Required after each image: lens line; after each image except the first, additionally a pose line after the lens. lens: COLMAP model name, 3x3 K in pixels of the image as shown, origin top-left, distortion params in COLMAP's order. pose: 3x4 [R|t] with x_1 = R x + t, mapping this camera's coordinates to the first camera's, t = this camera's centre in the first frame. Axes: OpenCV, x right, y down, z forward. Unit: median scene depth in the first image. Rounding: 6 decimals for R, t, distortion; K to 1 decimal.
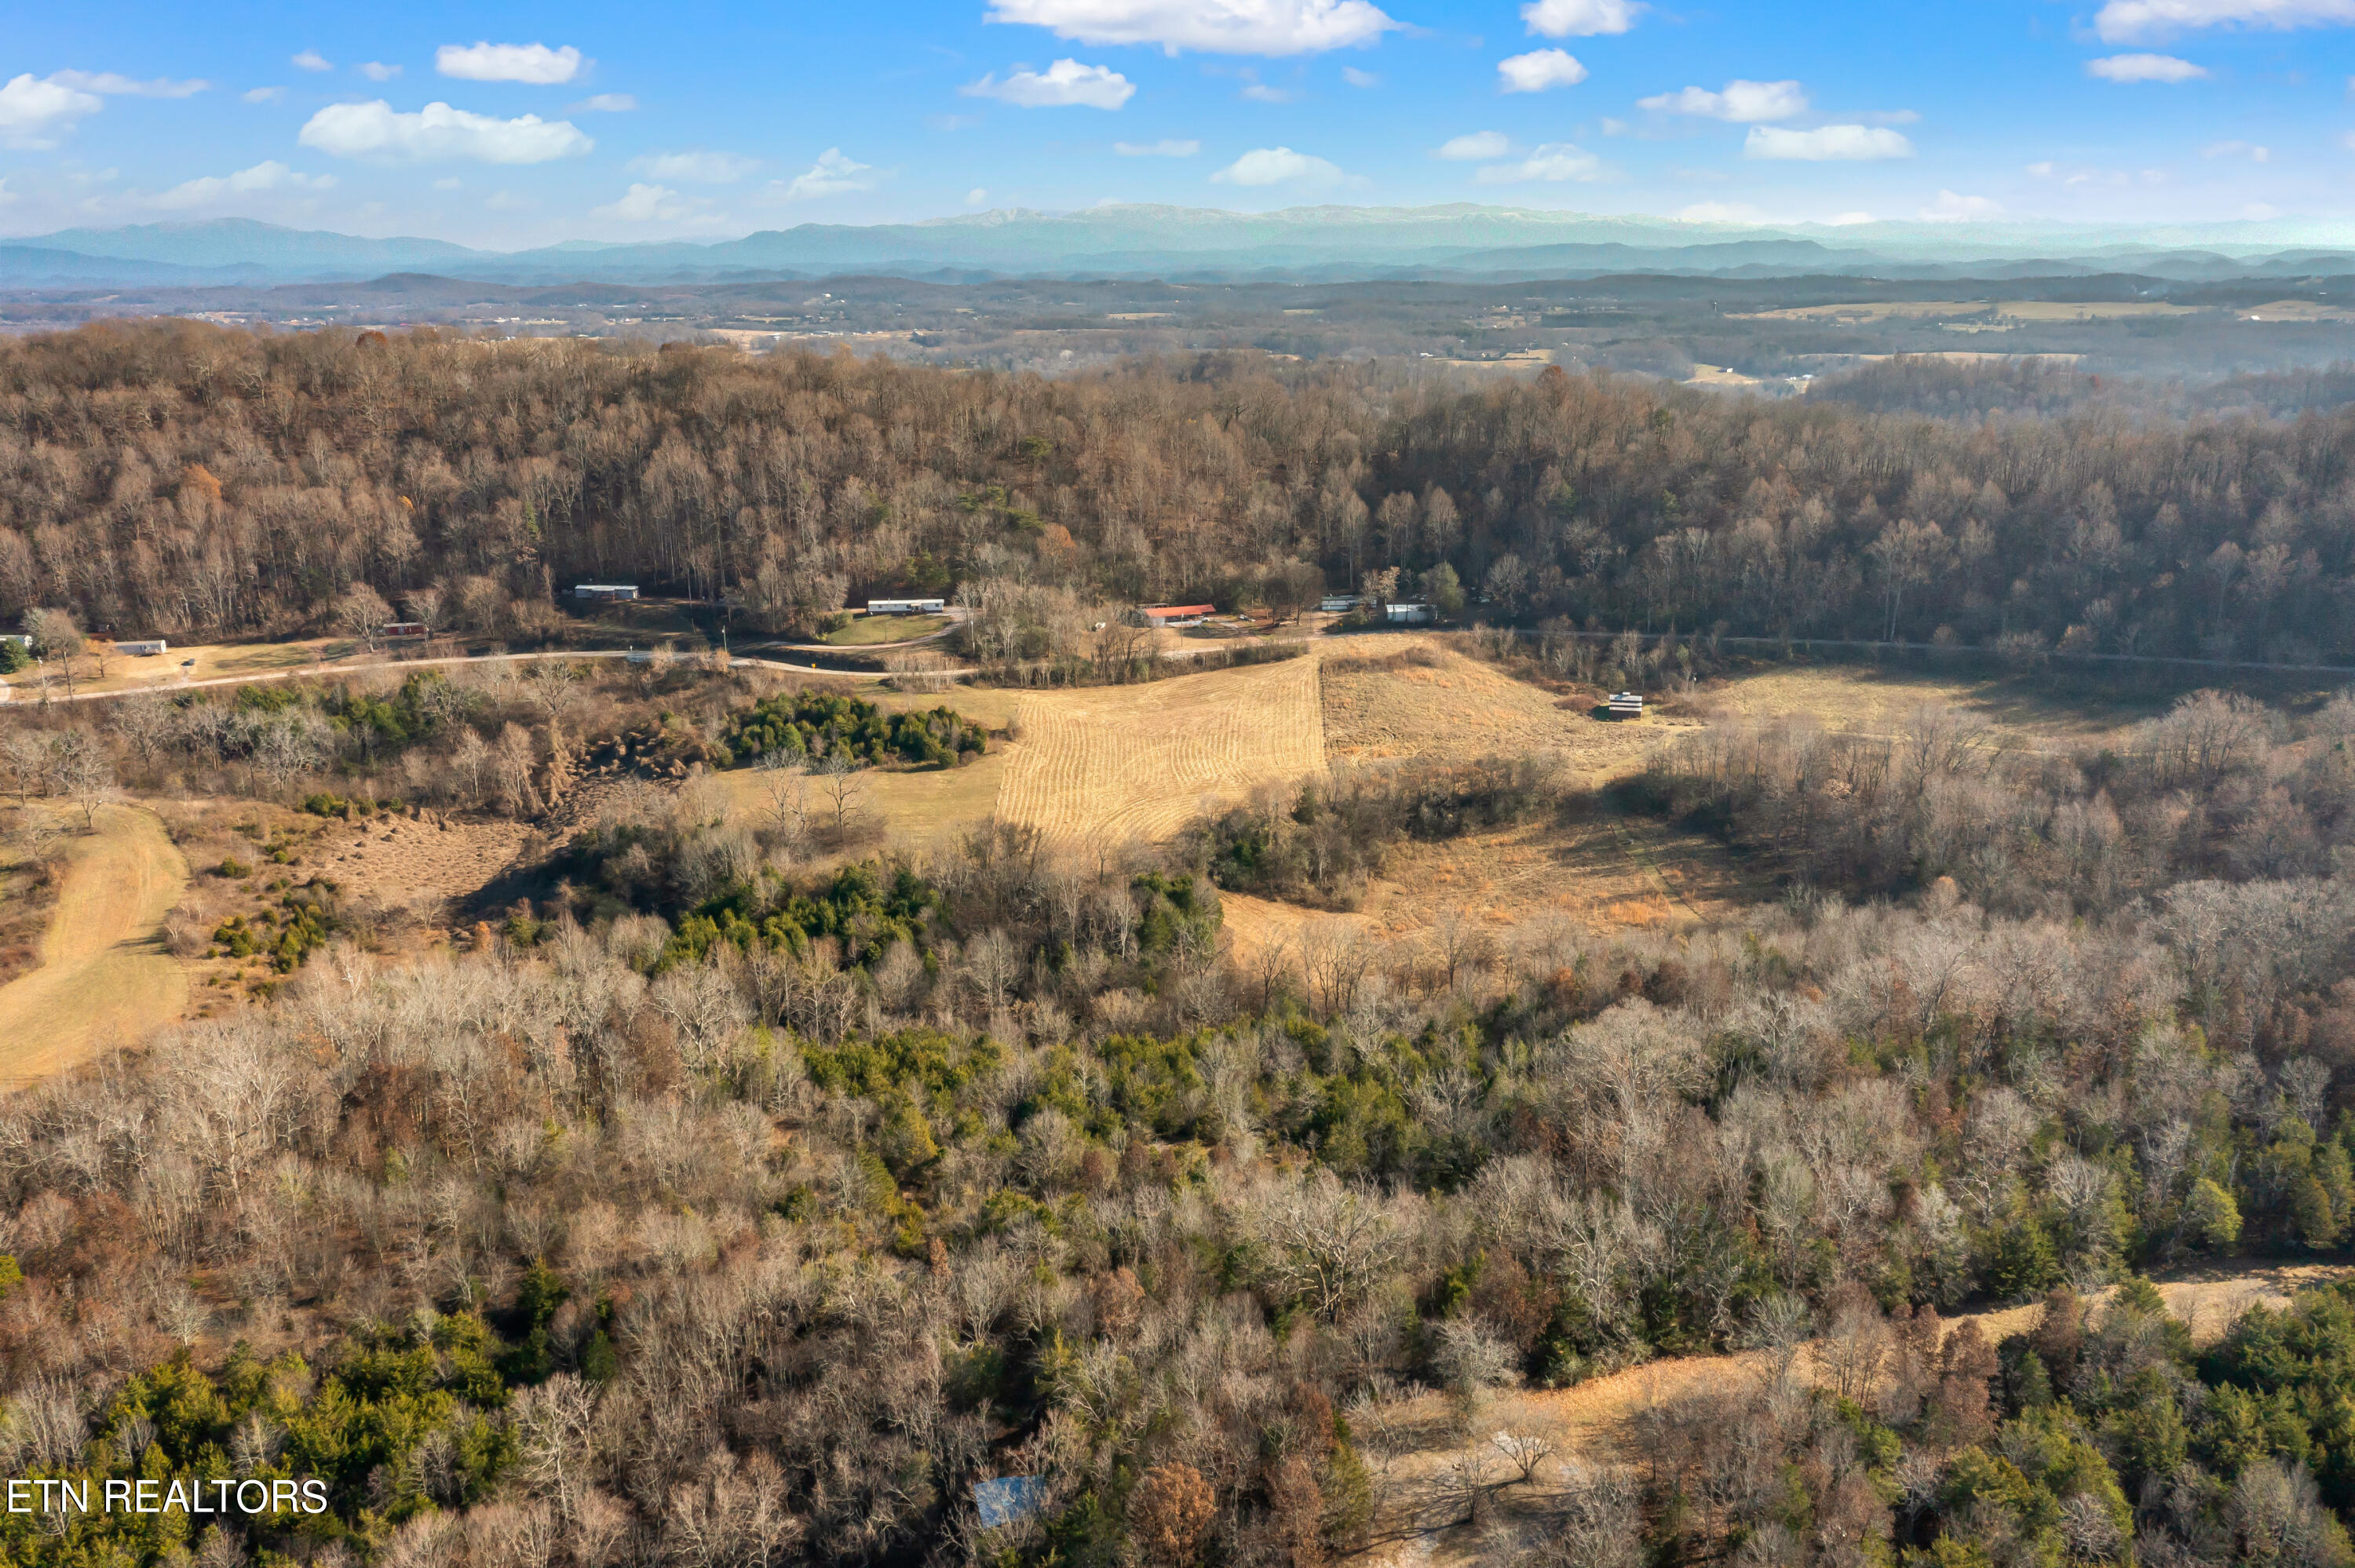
lens RADIAL K [[1854.5, 0, 1169.5], [0, 1854.5, 783.8], [0, 0, 1]] dist [-0.005479, 0.001658]
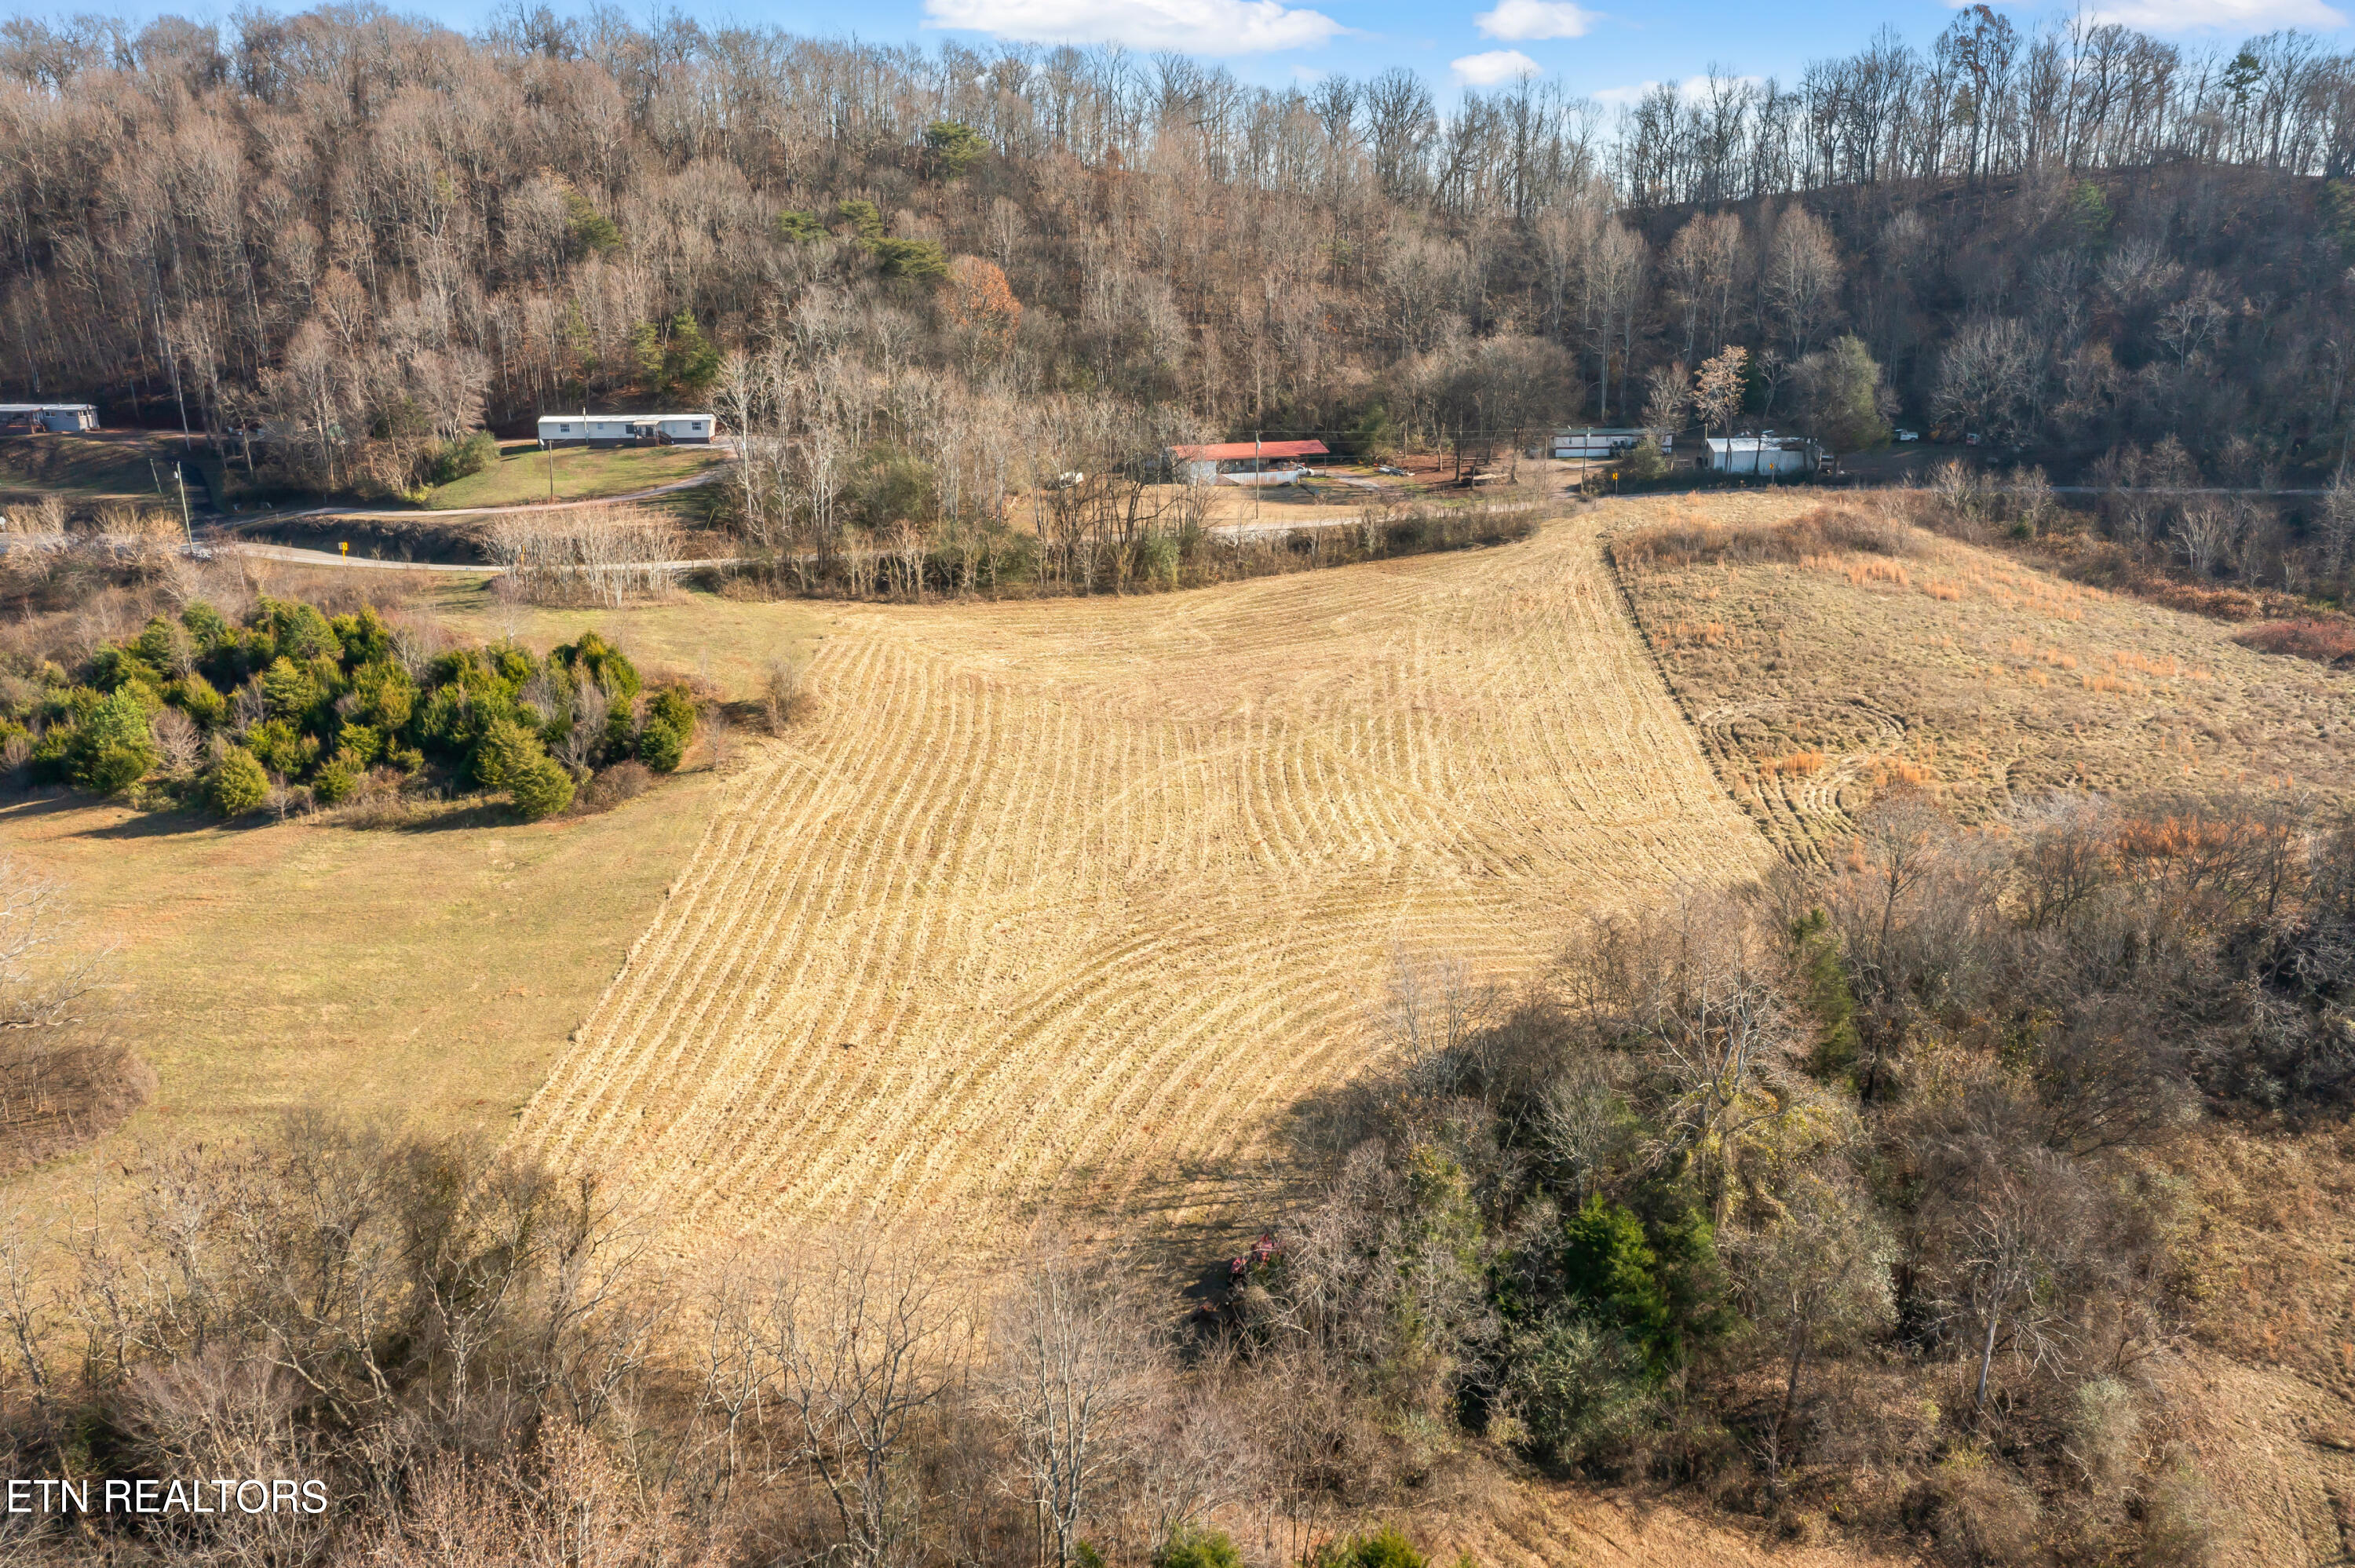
lens RADIAL K [[1864.8, 0, 1176.6], [0, 1864.8, 776.8], [0, 0, 1]] dist [-0.007578, 0.005517]
pose [[0.999827, 0.002278, -0.018467, -0.004217], [-0.002372, 0.999984, -0.005083, -0.012736], [0.018455, 0.005126, 0.999817, 0.615637]]
